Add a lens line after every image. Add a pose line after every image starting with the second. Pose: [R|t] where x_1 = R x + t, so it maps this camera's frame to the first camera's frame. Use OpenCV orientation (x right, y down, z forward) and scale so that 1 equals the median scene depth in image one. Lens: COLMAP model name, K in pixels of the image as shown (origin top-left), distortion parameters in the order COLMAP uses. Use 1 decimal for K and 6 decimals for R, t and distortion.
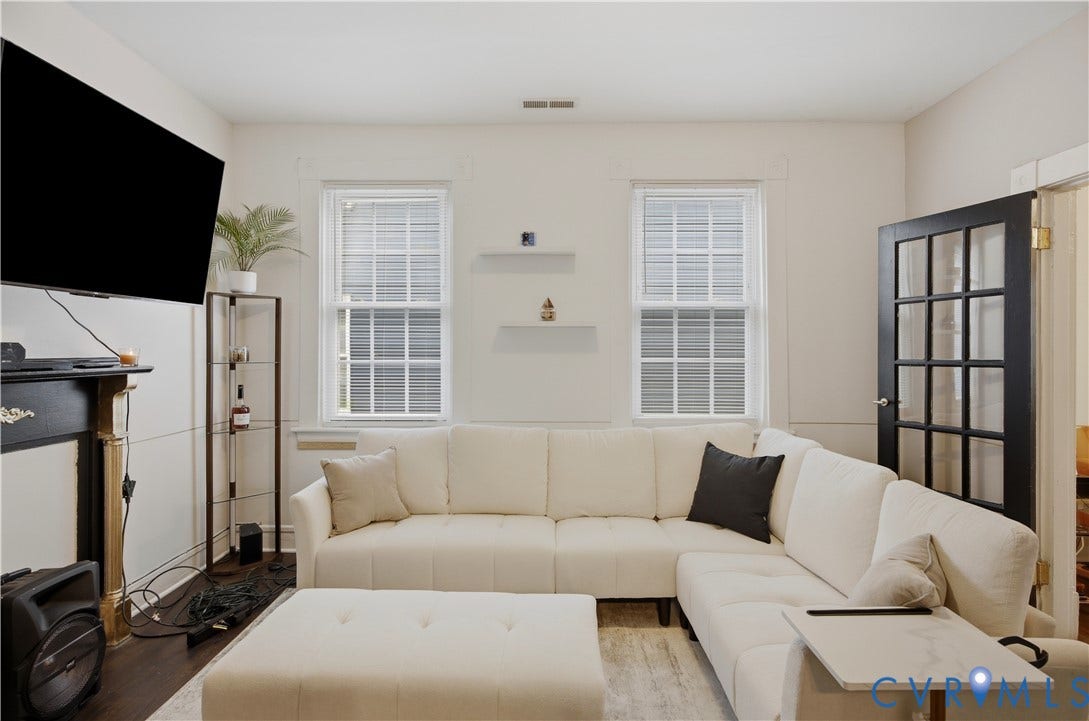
lens RADIAL K [[552.1, 0, 540.7], [0, 552.1, 353.3], [0, 0, 1]] dist [0.000776, -0.000403]
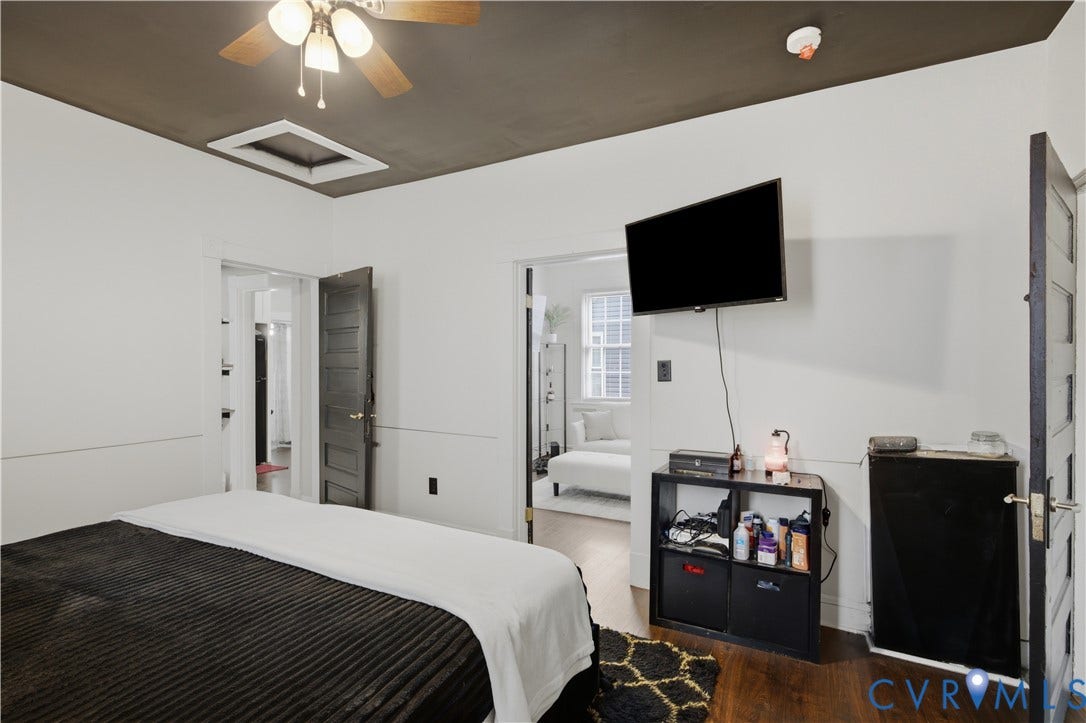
lens RADIAL K [[488.1, 0, 546.6], [0, 488.1, 363.2], [0, 0, 1]] dist [-0.003551, -0.001443]
pose [[0.891637, -0.003951, -0.452733, 0.380147], [0.002630, 0.999990, -0.003548, -0.015722], [0.452743, 0.001973, 0.891639, -0.856119]]
